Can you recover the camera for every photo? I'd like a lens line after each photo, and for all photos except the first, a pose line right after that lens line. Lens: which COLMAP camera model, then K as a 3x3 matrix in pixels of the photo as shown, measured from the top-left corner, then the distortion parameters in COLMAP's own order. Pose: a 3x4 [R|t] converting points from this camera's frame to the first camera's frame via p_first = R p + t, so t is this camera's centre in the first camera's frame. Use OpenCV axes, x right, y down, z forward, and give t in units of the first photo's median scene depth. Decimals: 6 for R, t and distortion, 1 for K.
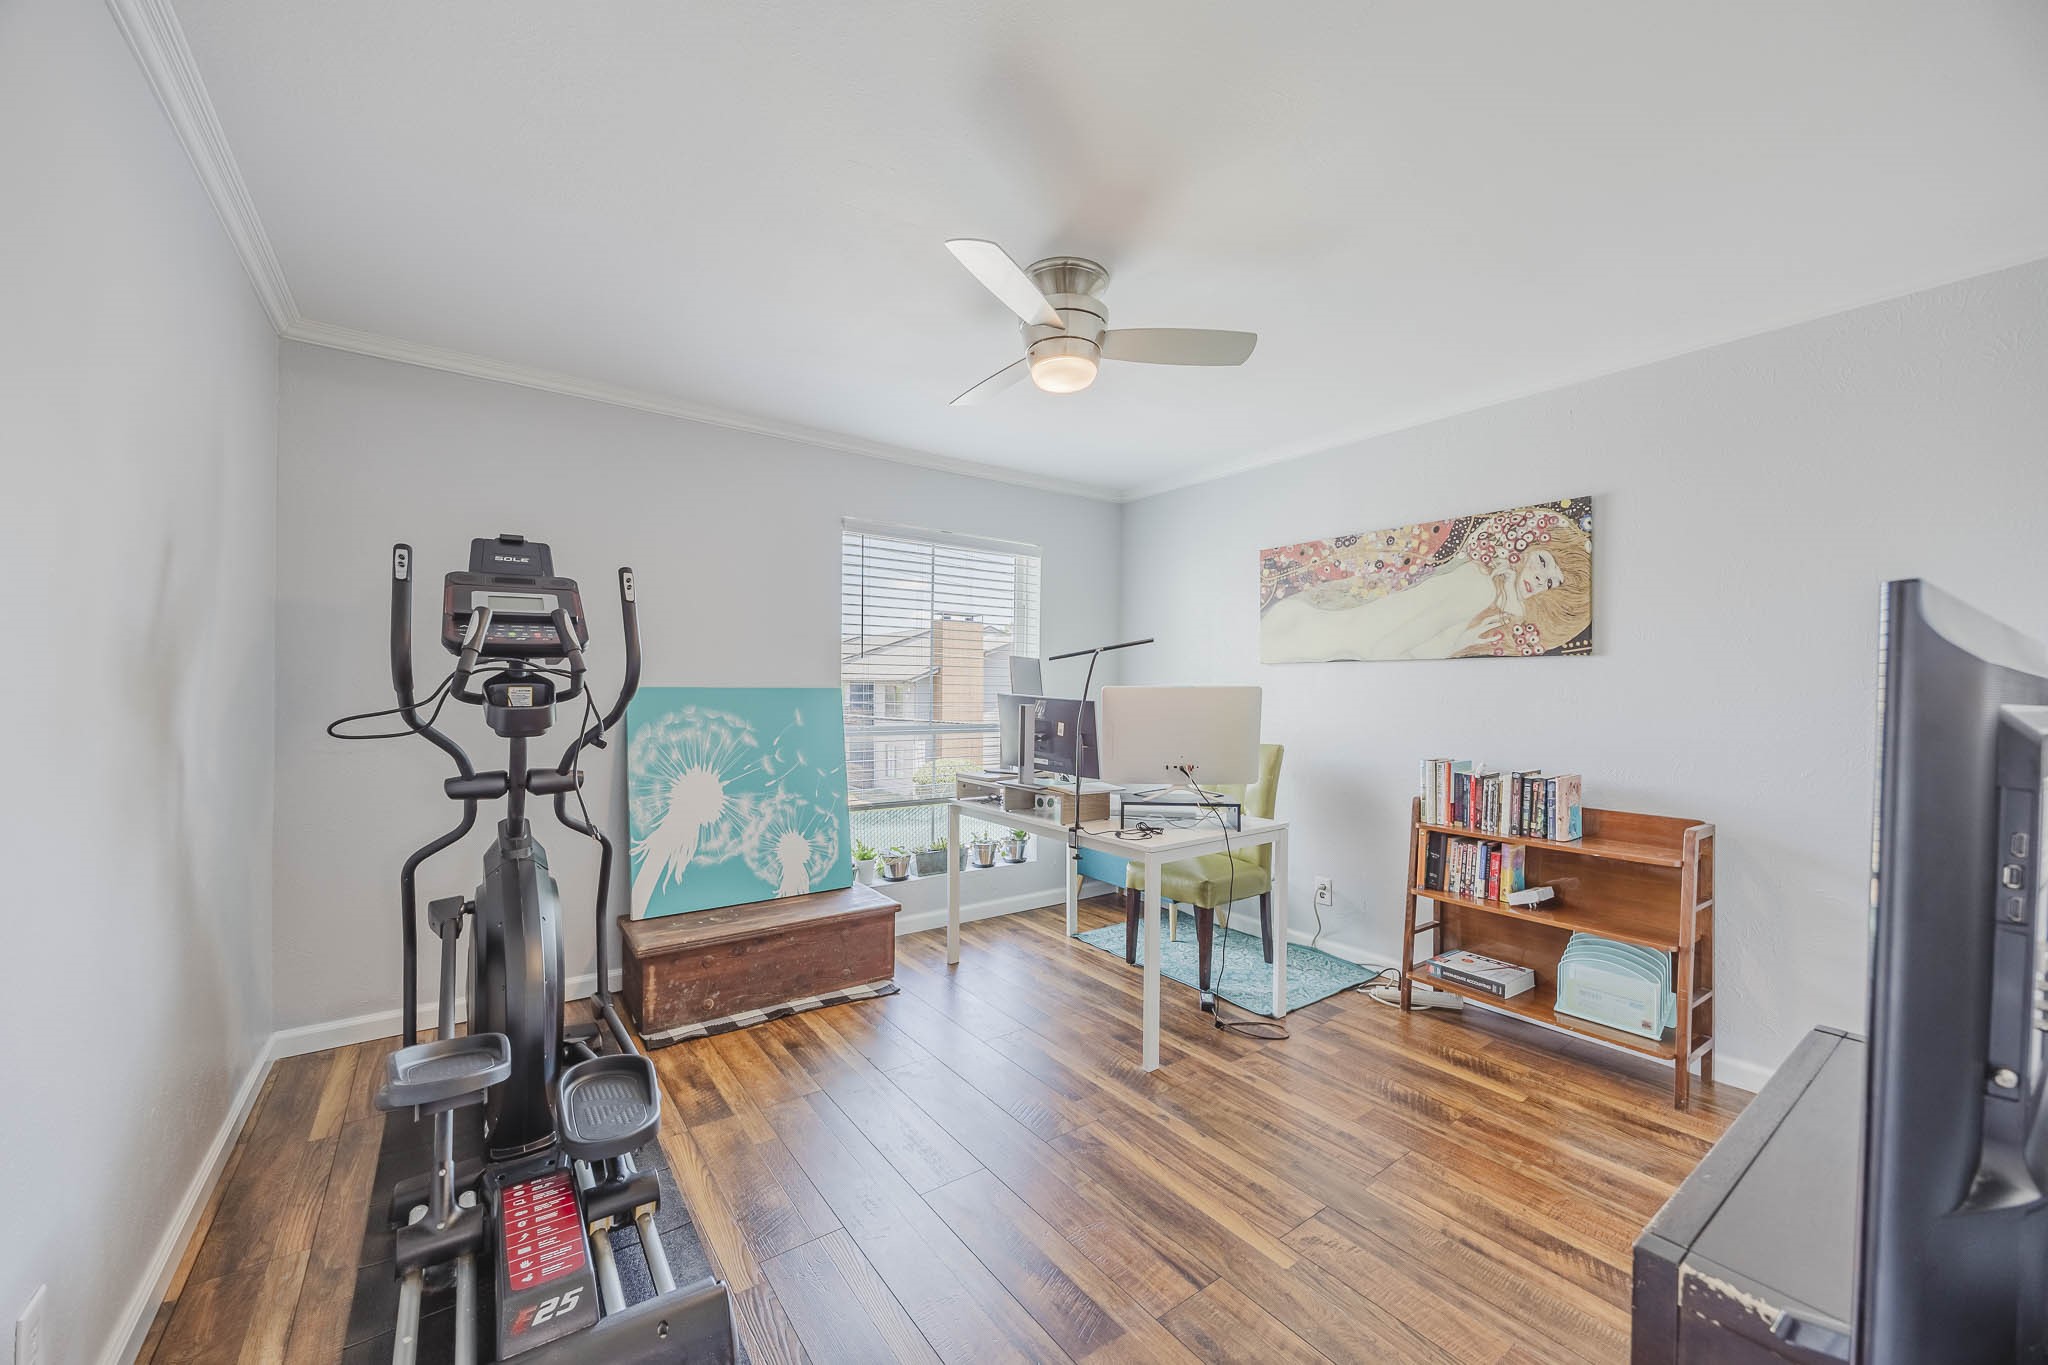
lens RADIAL K [[789.3, 0, 1031.5], [0, 789.3, 688.9], [0, 0, 1]] dist [-0.002625, -0.000482]
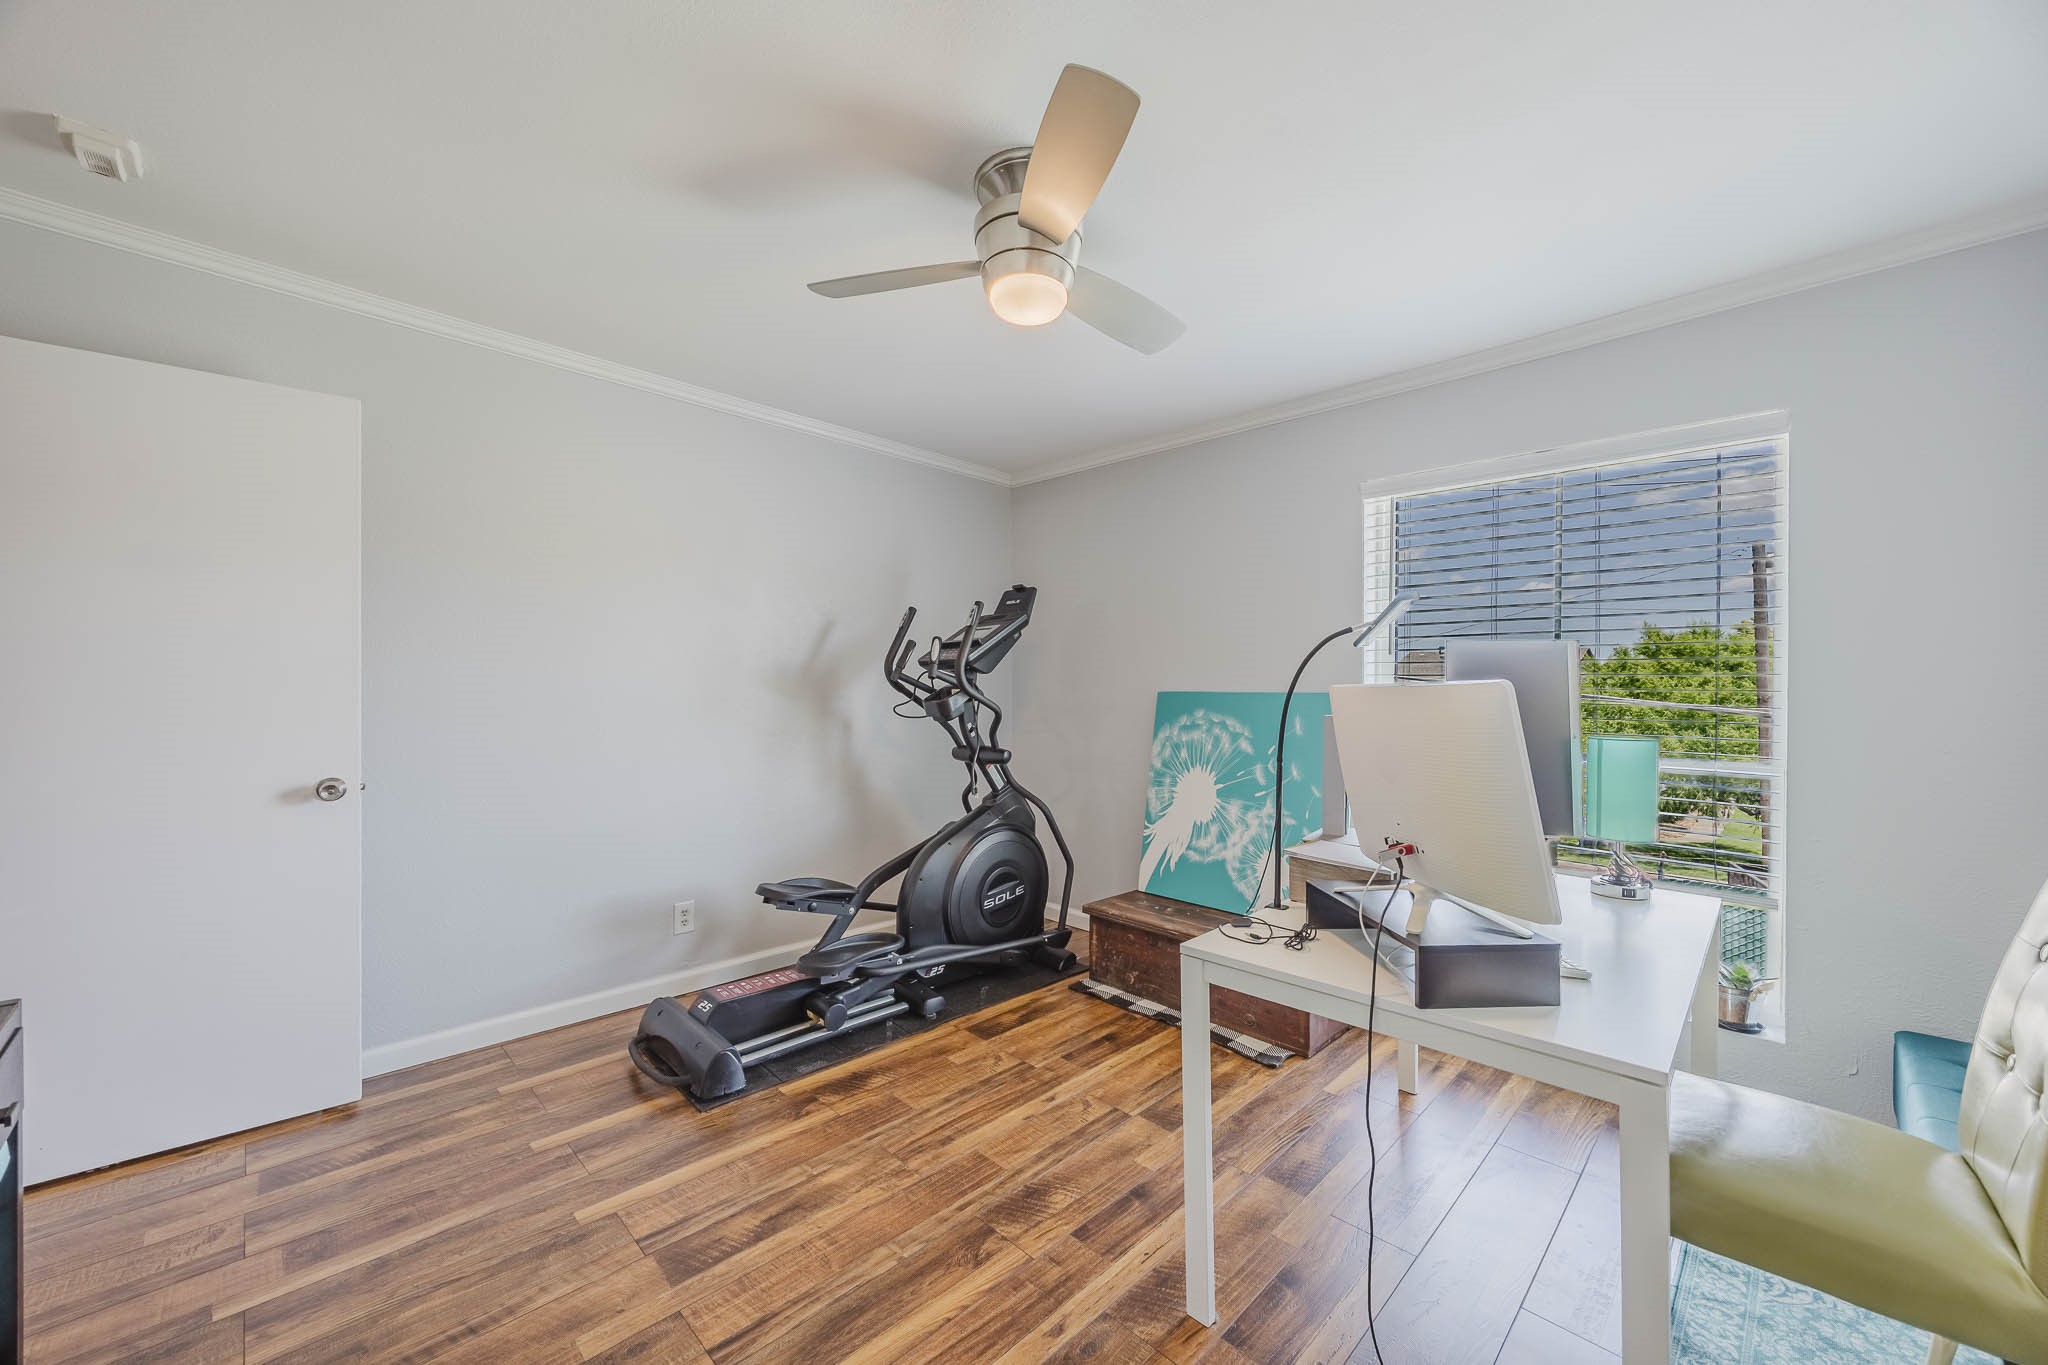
lens RADIAL K [[789.3, 0, 1029.3], [0, 789.3, 689.8], [0, 0, 1]] dist [-0.002625, -0.000482]
pose [[0.128655, -0.007726, -0.991659, 0.599291], [-0.007266, 0.999935, -0.008733, 0.006471], [0.991663, 0.008329, 0.128590, 0.642522]]
